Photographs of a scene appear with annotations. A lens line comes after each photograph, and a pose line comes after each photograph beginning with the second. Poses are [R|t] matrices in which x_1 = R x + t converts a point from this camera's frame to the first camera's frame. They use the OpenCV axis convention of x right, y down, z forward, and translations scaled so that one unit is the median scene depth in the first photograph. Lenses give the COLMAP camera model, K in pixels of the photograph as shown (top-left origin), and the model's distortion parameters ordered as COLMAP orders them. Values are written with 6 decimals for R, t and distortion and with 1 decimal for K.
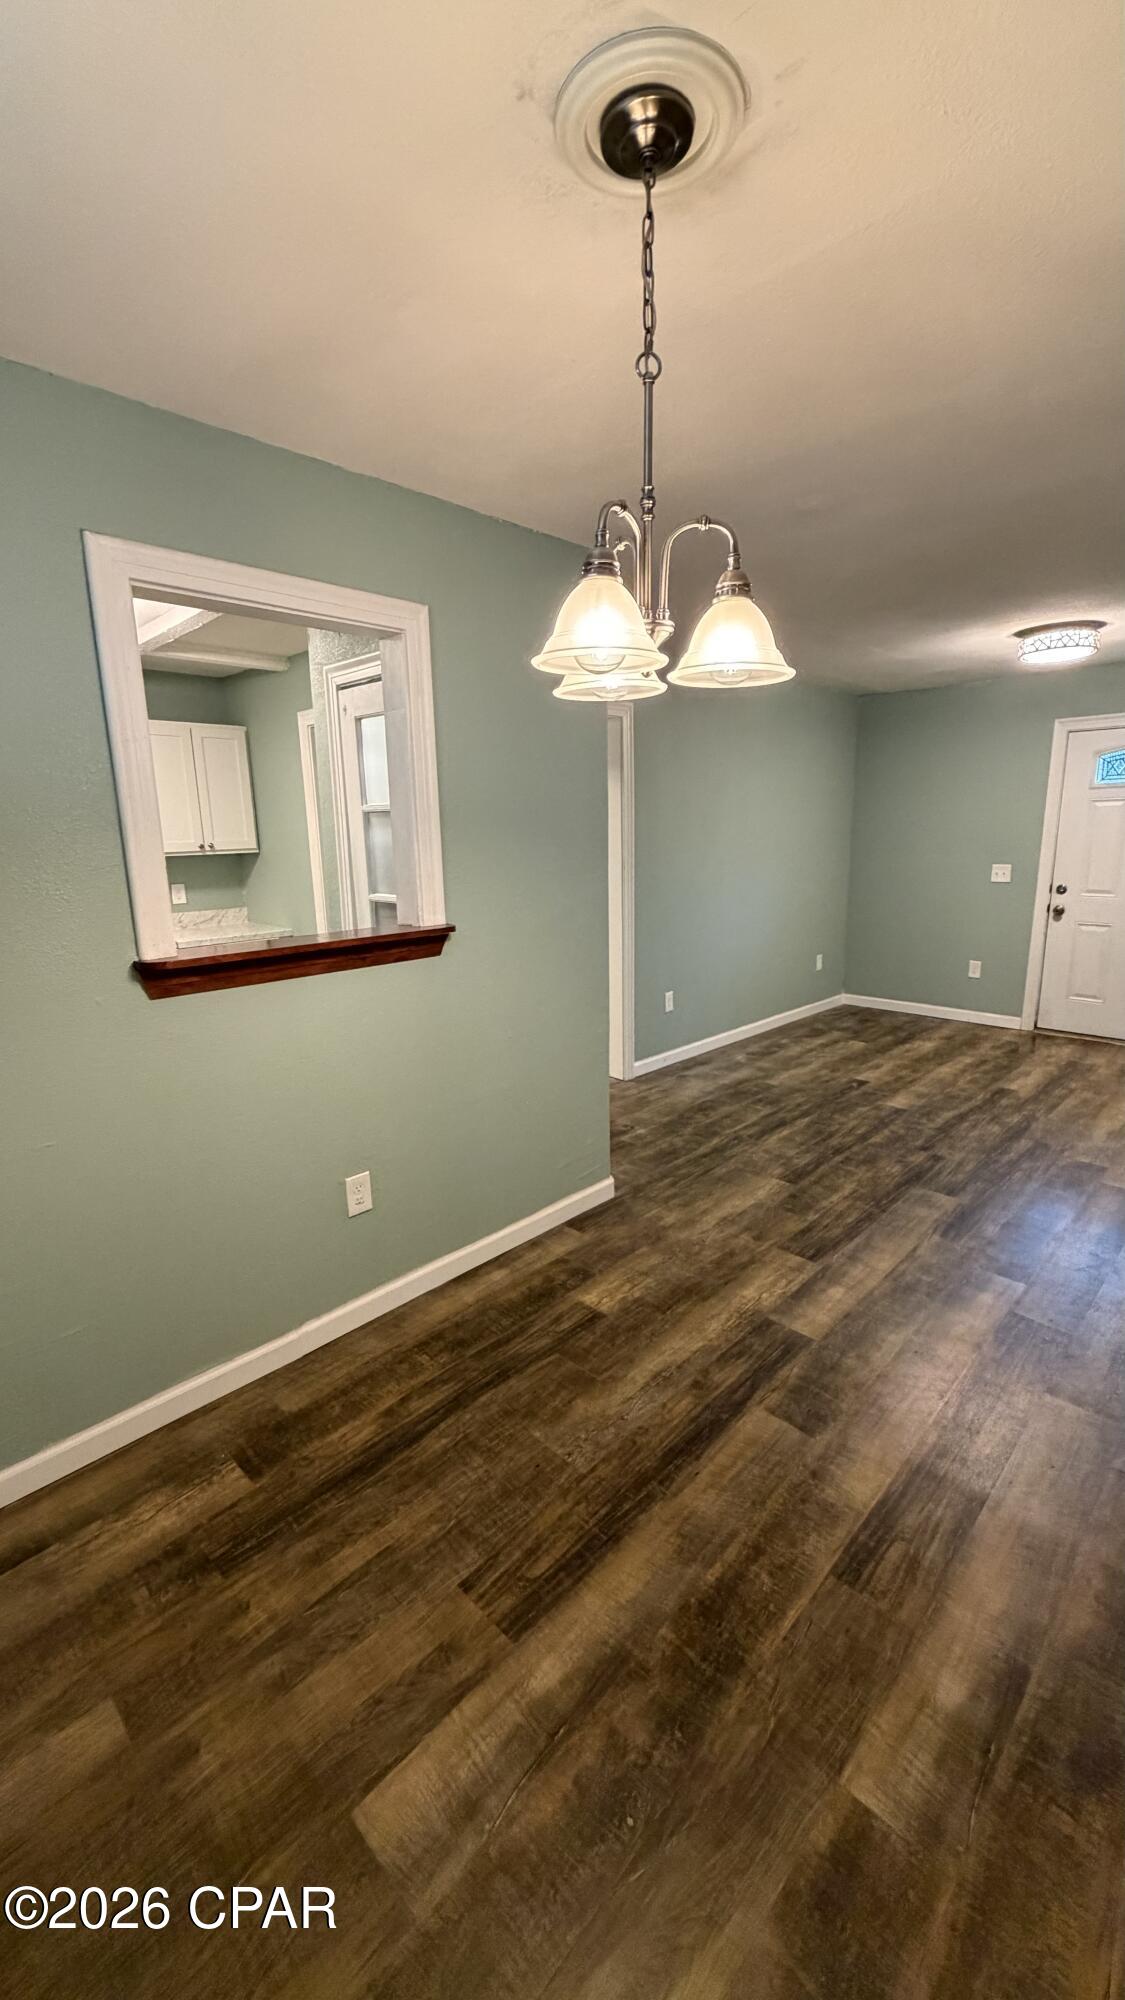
lens RADIAL K [[796.9, 0, 561.8], [0, 796.9, 994.8], [0, 0, 1]] dist [0.000507, -0.000079]
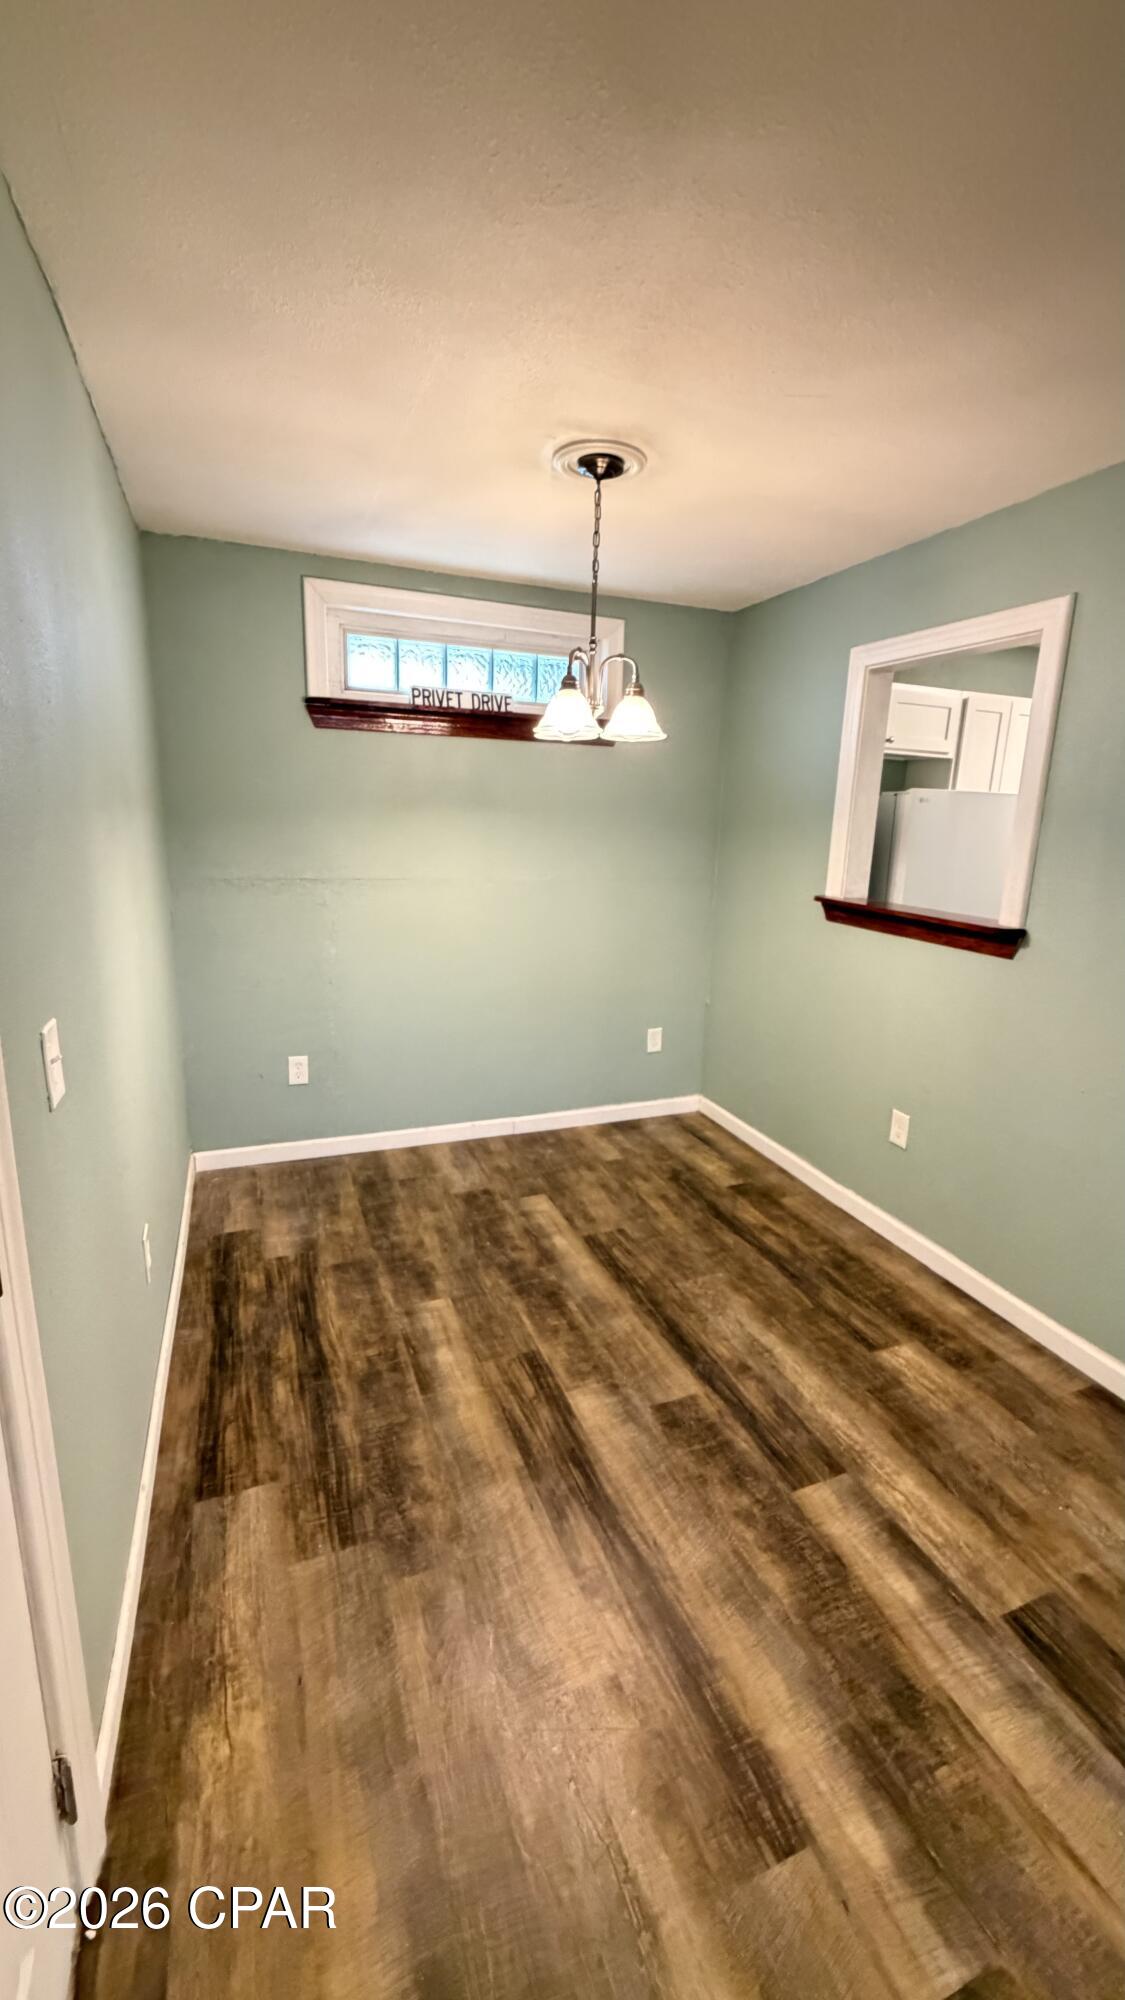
lens RADIAL K [[796.9, 0, 566.0], [0, 796.9, 997.4], [0, 0, 1]] dist [0.000507, -0.000079]
pose [[-0.400248, 0.213900, -0.891094, 0.705480], [-0.217906, 0.922274, 0.319260, -0.149583], [0.890123, 0.321958, -0.322528, 0.638150]]
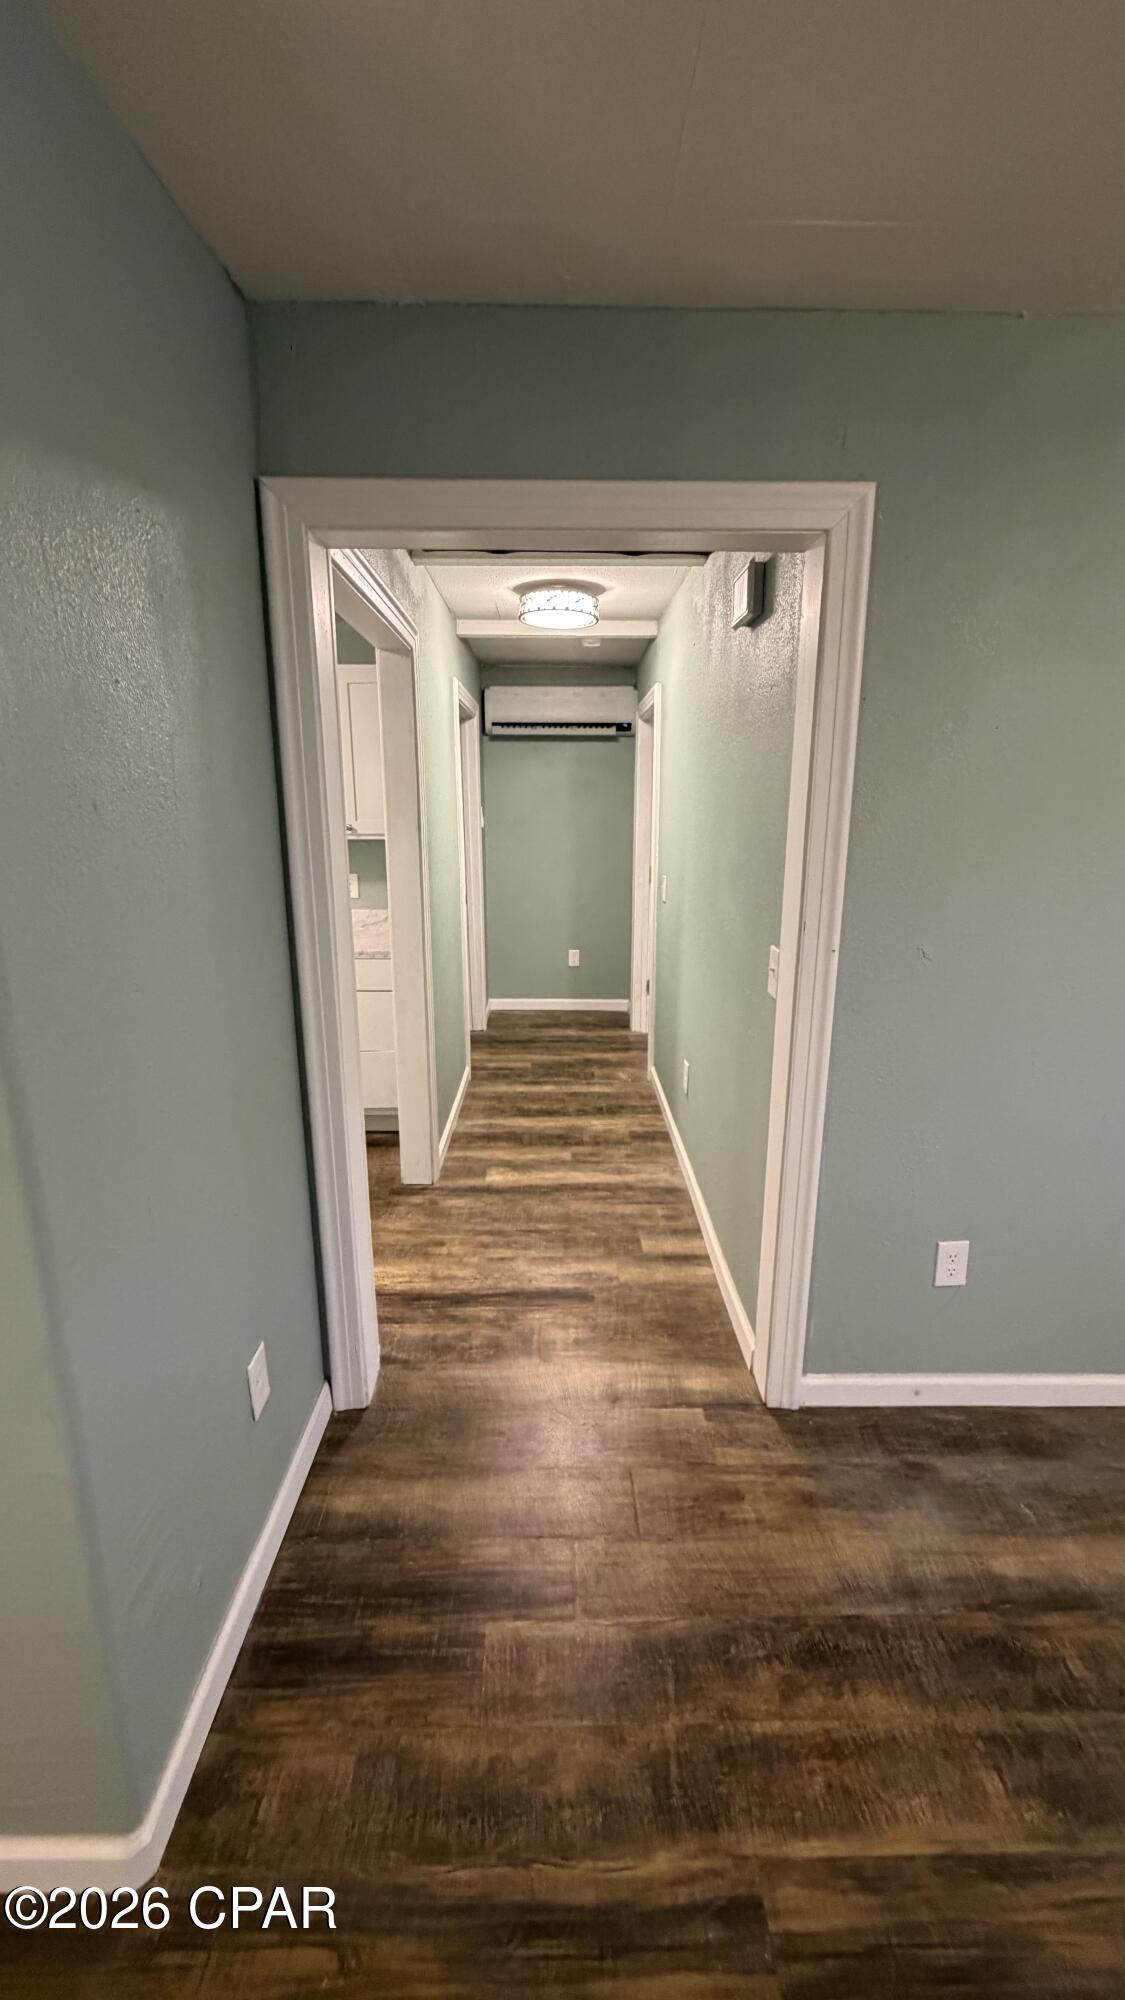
lens RADIAL K [[796.9, 0, 564.4], [0, 796.9, 991.9], [0, 0, 1]] dist [0.000507, -0.000079]
pose [[0.714533, 0.180339, -0.675959, 0.360354], [-0.162872, 0.982537, 0.089965, -0.193491], [0.680378, 0.045812, 0.731428, 0.846586]]
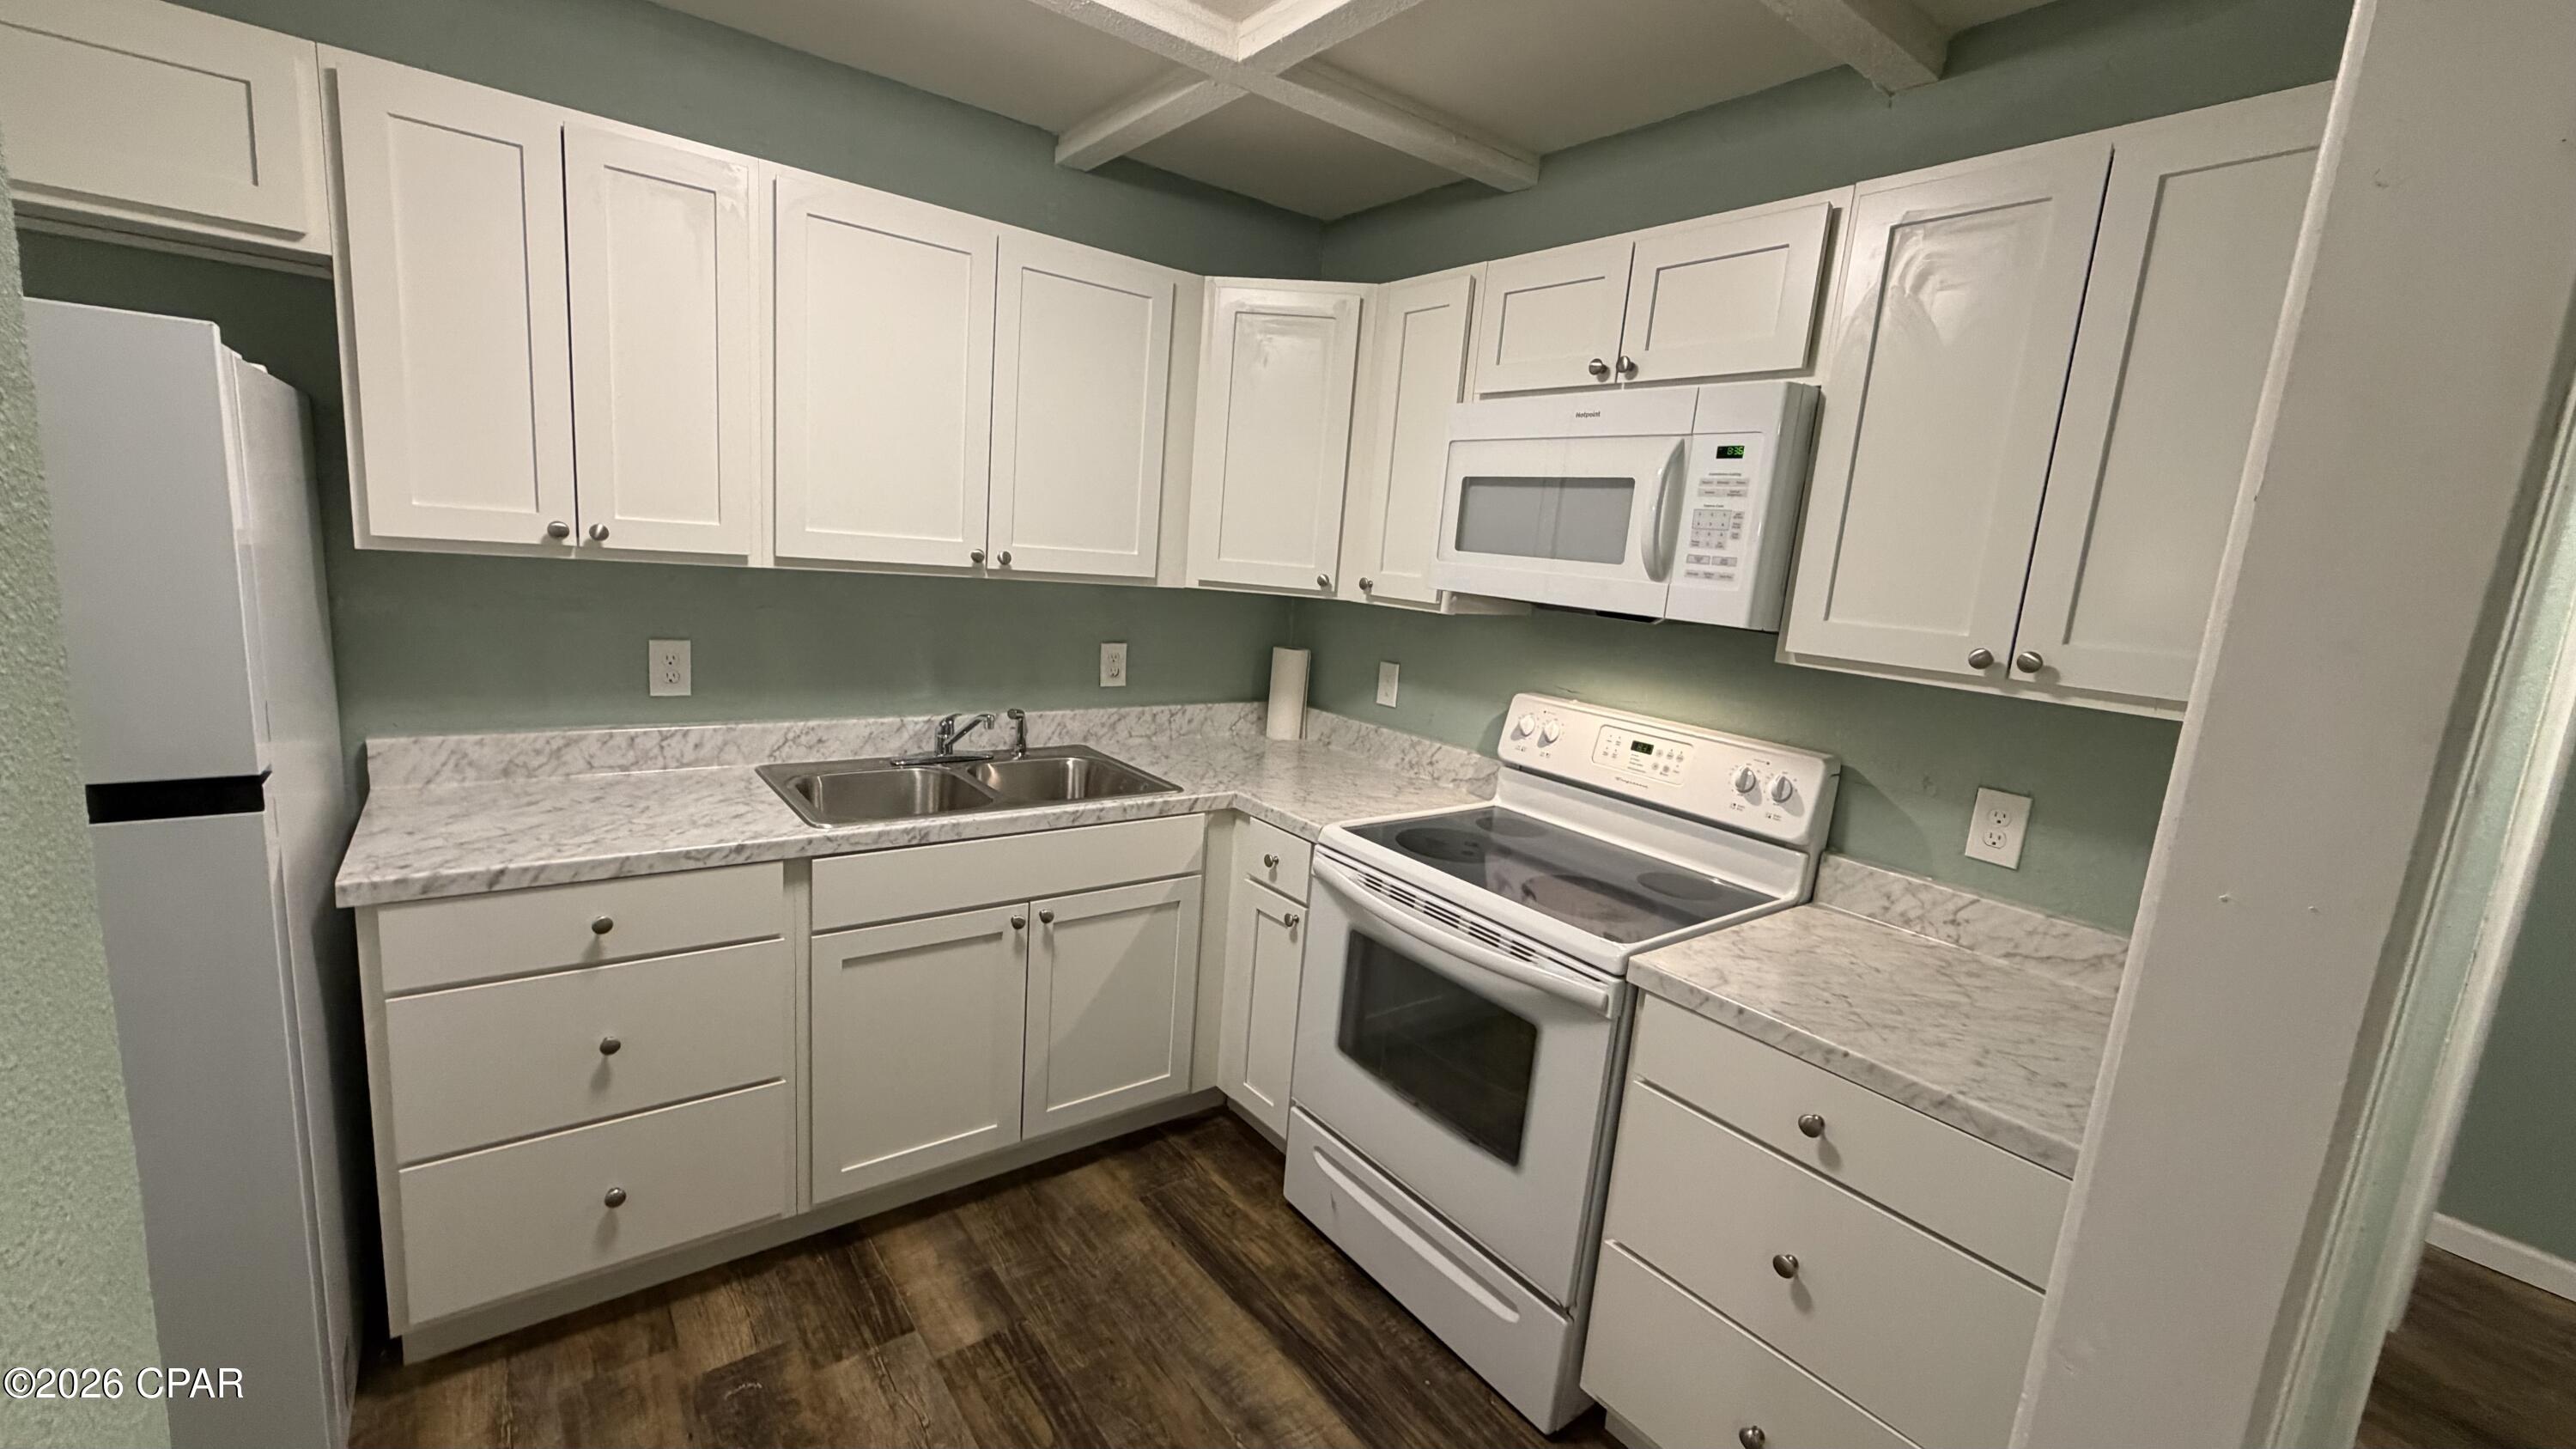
lens RADIAL K [[1026.5, 0, 1282.1], [0, 1026.5, 723.2], [0, 0, 1]] dist [0.000507, -0.000079]
pose [[-0.140594, 0.178234, -0.973892, -0.168847], [-0.286266, 0.934330, 0.212320, -0.247131], [0.947779, 0.308643, -0.080339, 1.183524]]
